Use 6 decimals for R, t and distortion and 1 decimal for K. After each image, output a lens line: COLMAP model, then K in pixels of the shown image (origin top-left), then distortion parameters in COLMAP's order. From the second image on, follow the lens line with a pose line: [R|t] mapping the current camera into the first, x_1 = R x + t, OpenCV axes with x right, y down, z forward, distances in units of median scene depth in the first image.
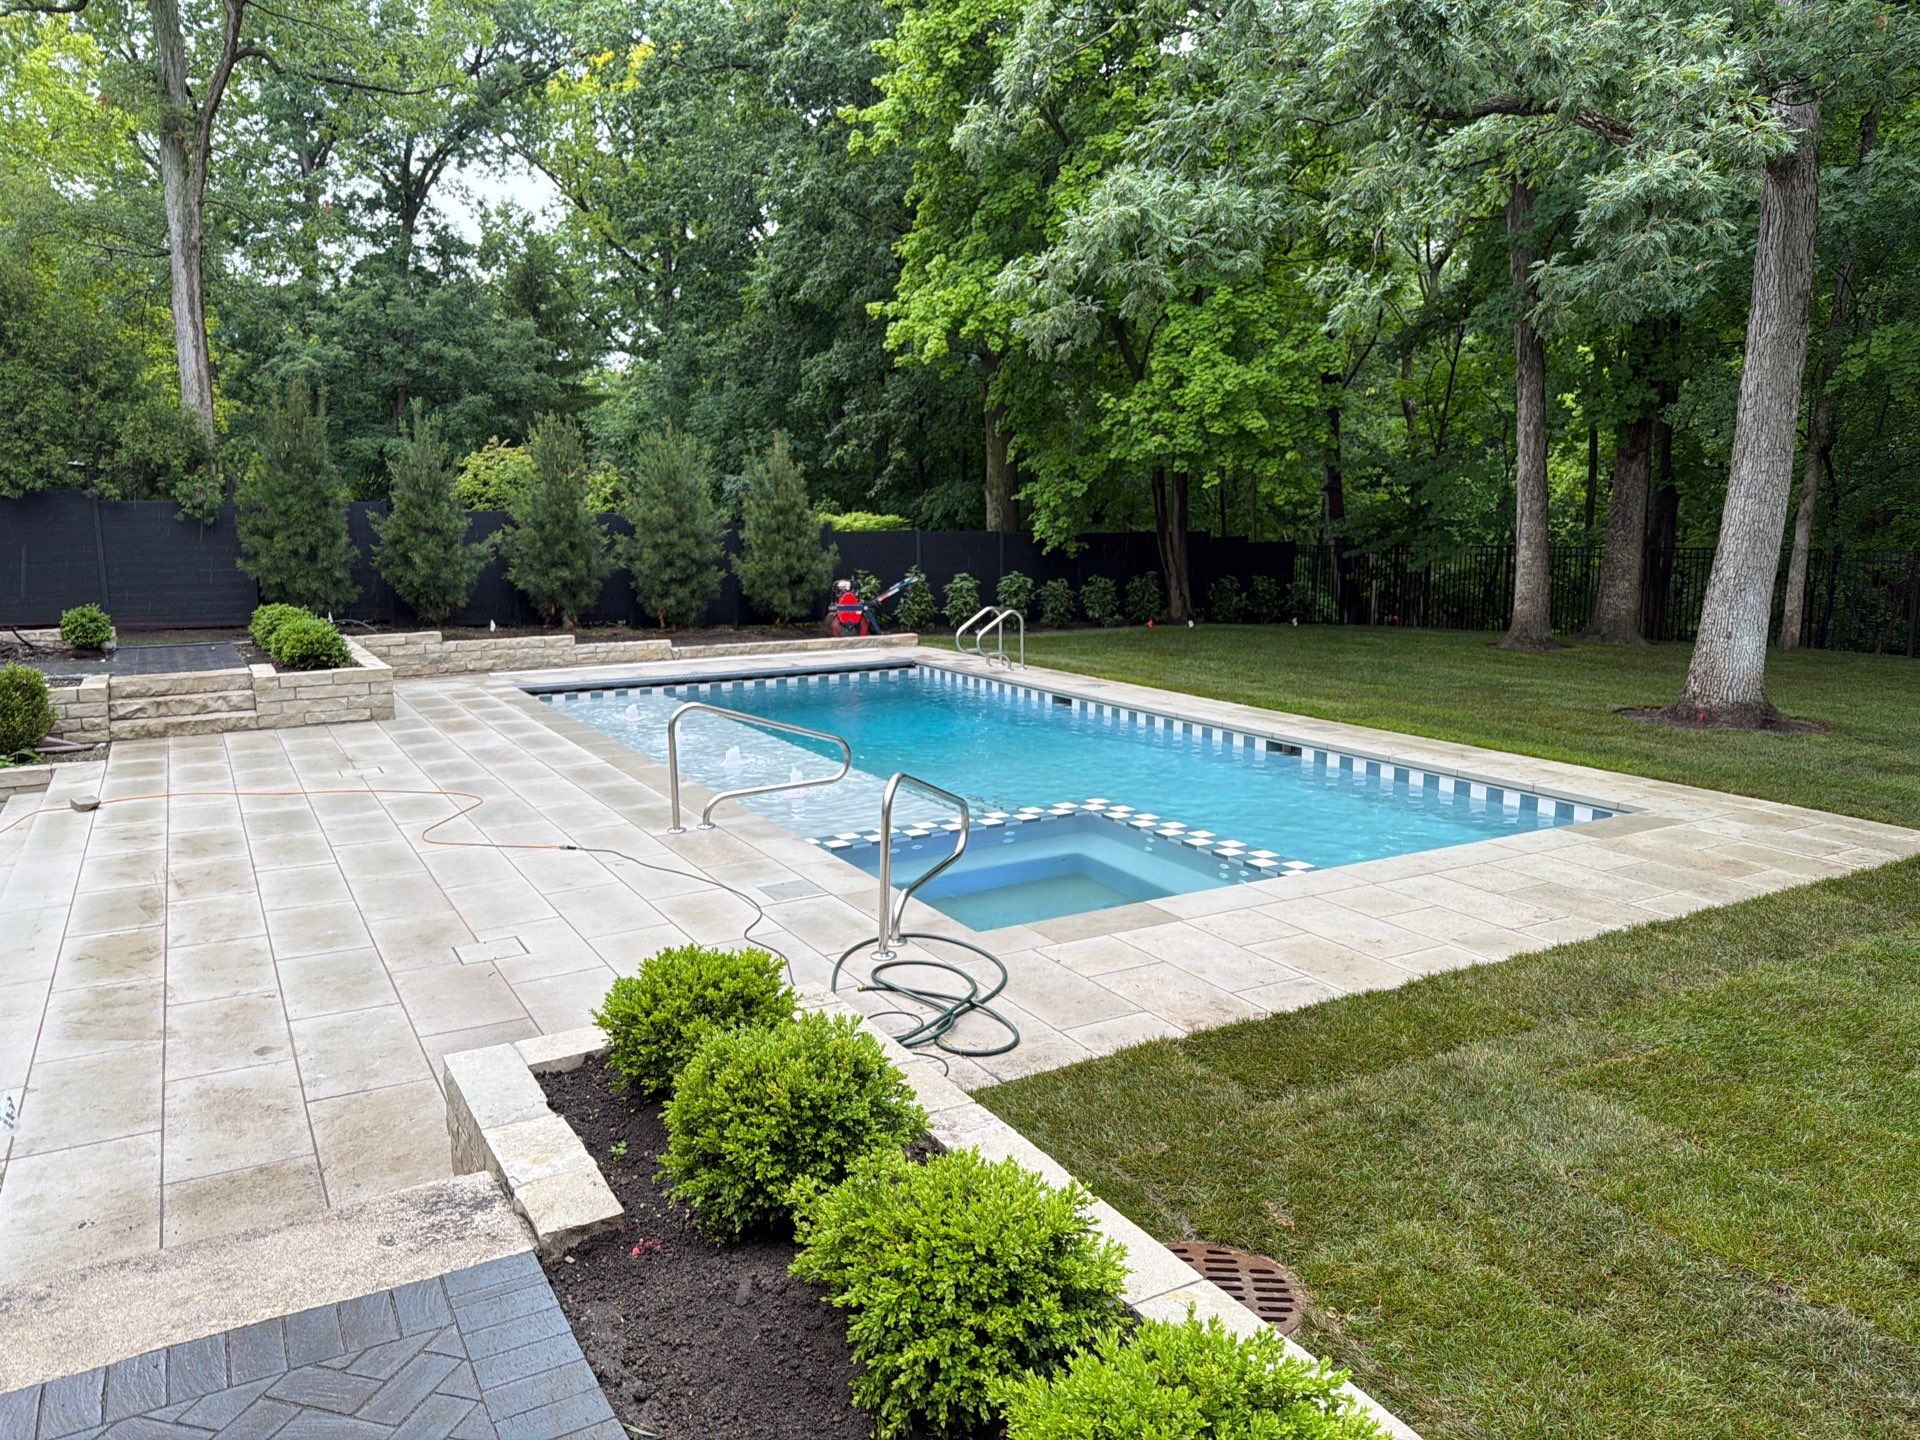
lens RADIAL K [[1332.0, 0, 957.3], [0, 1332.0, 752.5], [0, 0, 1]] dist [0.146855, -0.281582]
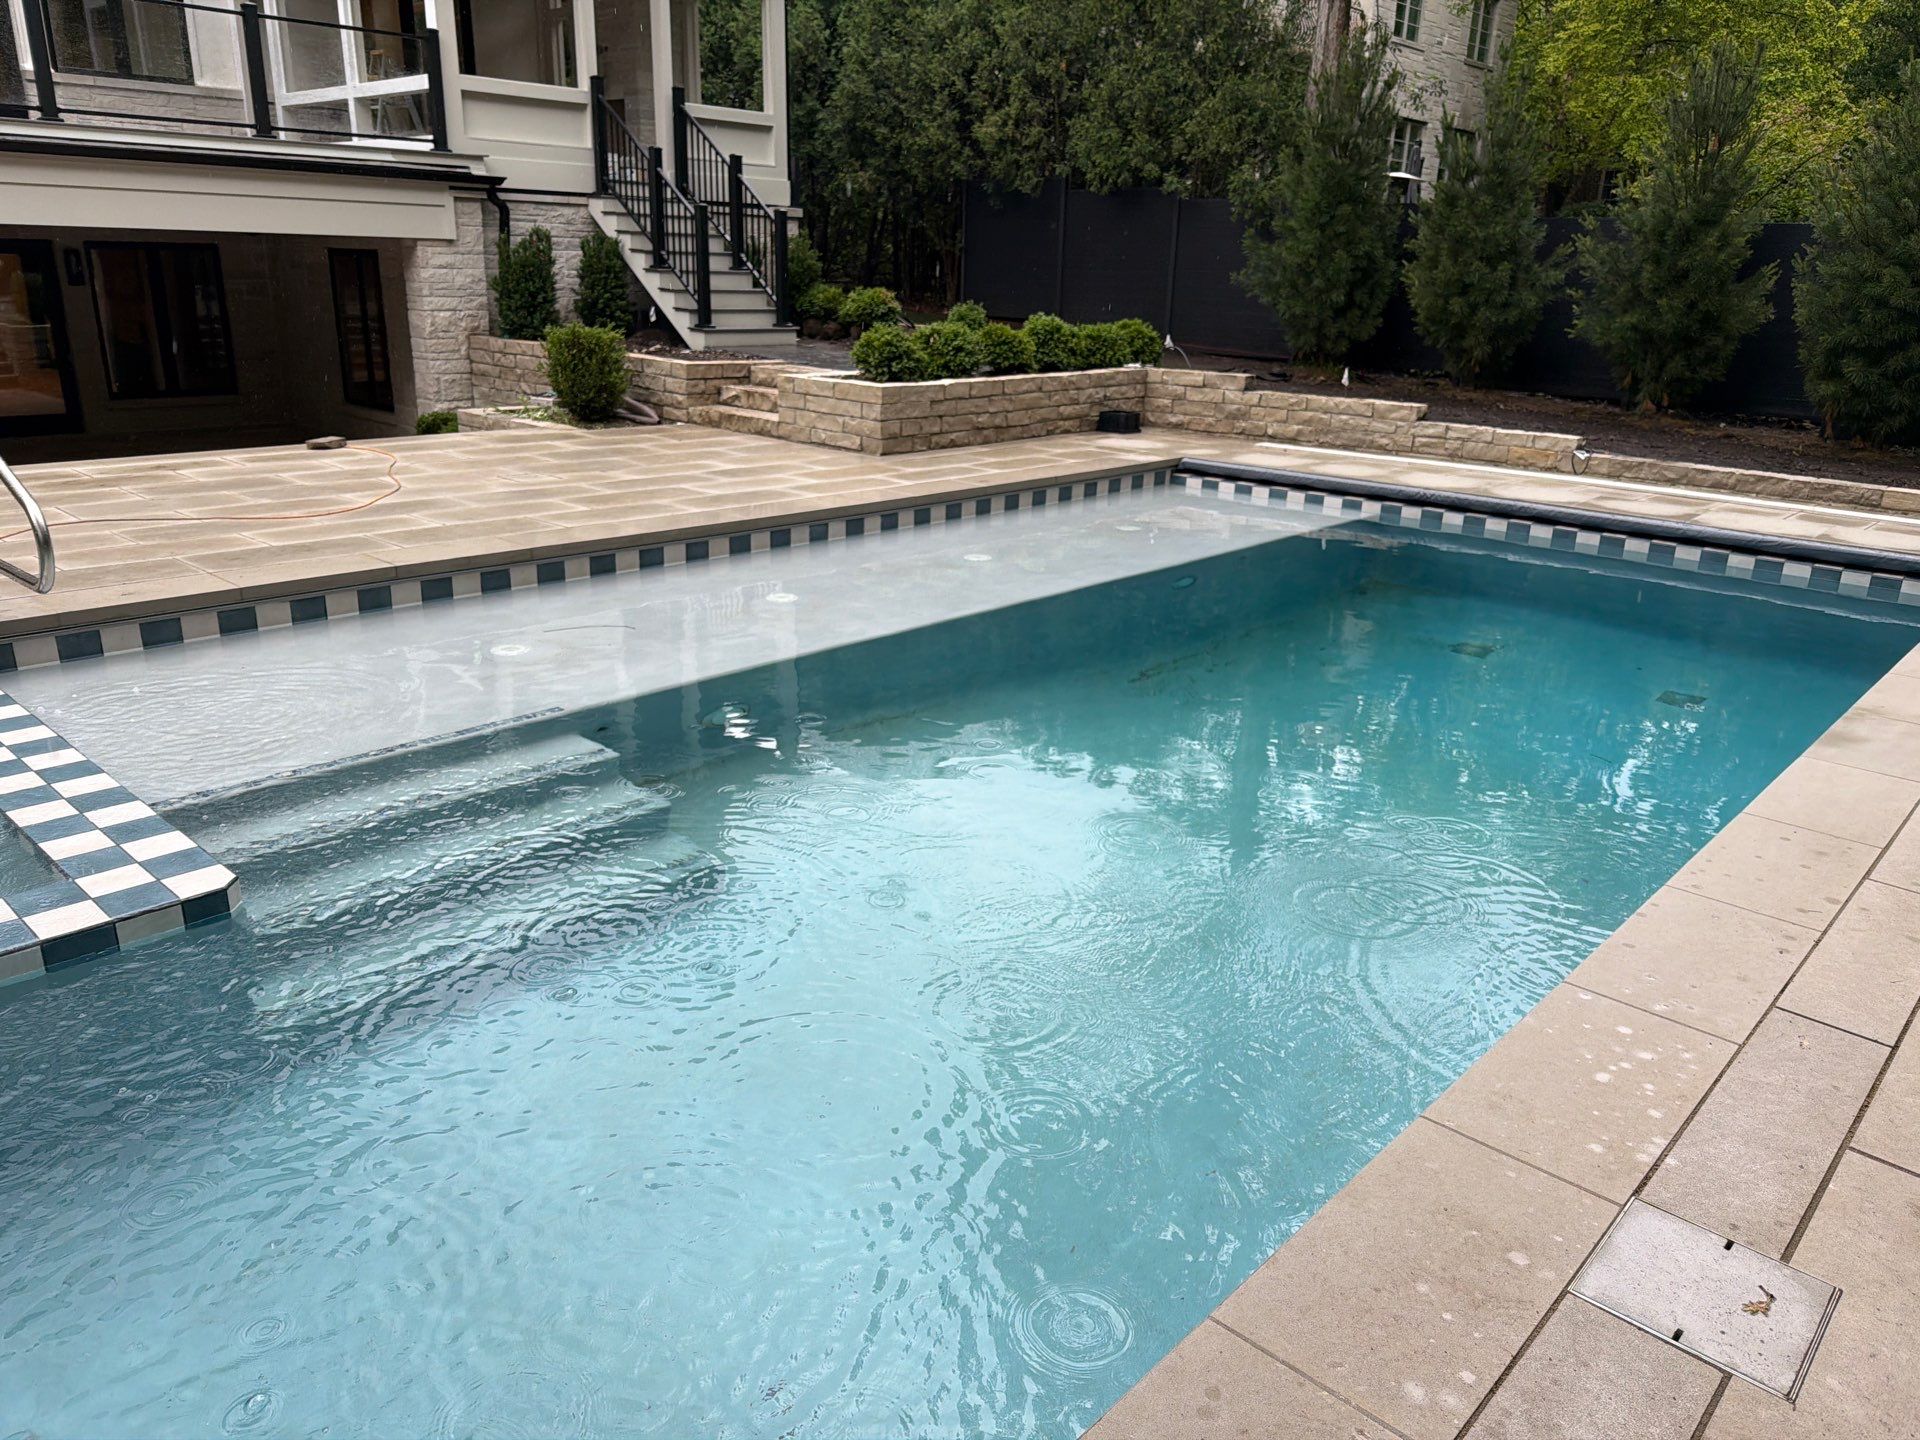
lens RADIAL K [[1353.0, 0, 968.7], [0, 1353.0, 727.1], [0, 0, 1]] dist [0.050371, -0.061746]
pose [[0.298227, 0.324154, -0.897766, 0.217160], [-0.205569, 0.940307, 0.271227, -0.062555], [0.932096, 0.103665, 0.347061, 0.504039]]
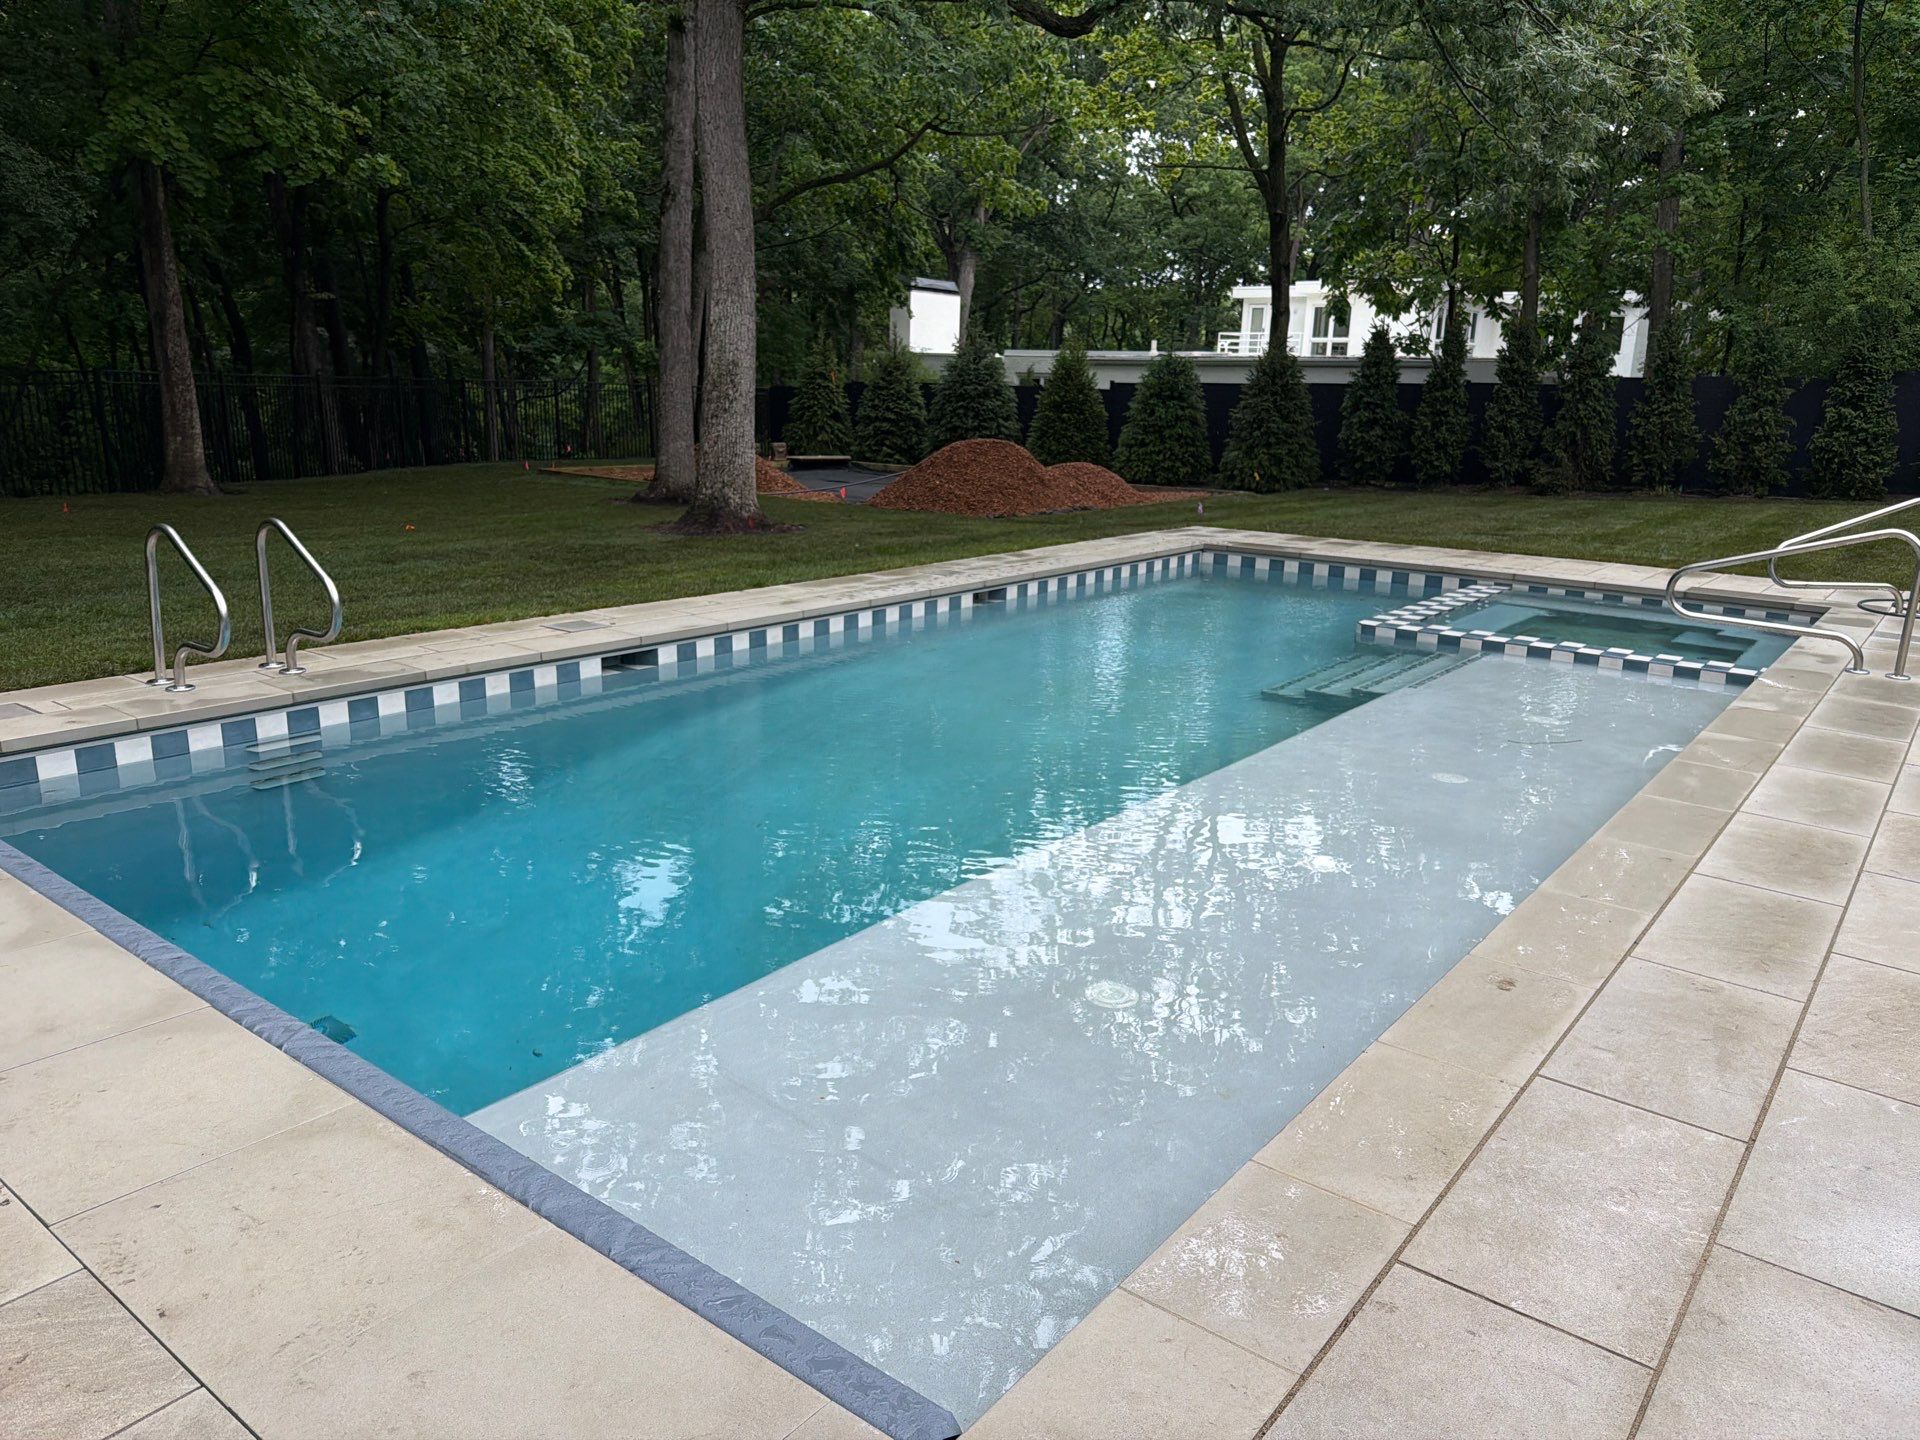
lens RADIAL K [[1356.8, 0, 973.1], [0, 1356.8, 710.0], [0, 0, 1]] dist [0.061818, -0.098955]
pose [[-0.377563, -0.222077, 0.898959, -0.319672], [0.149872, 0.943359, 0.295992, -0.111842], [-0.913775, 0.246485, -0.322894, 0.758958]]
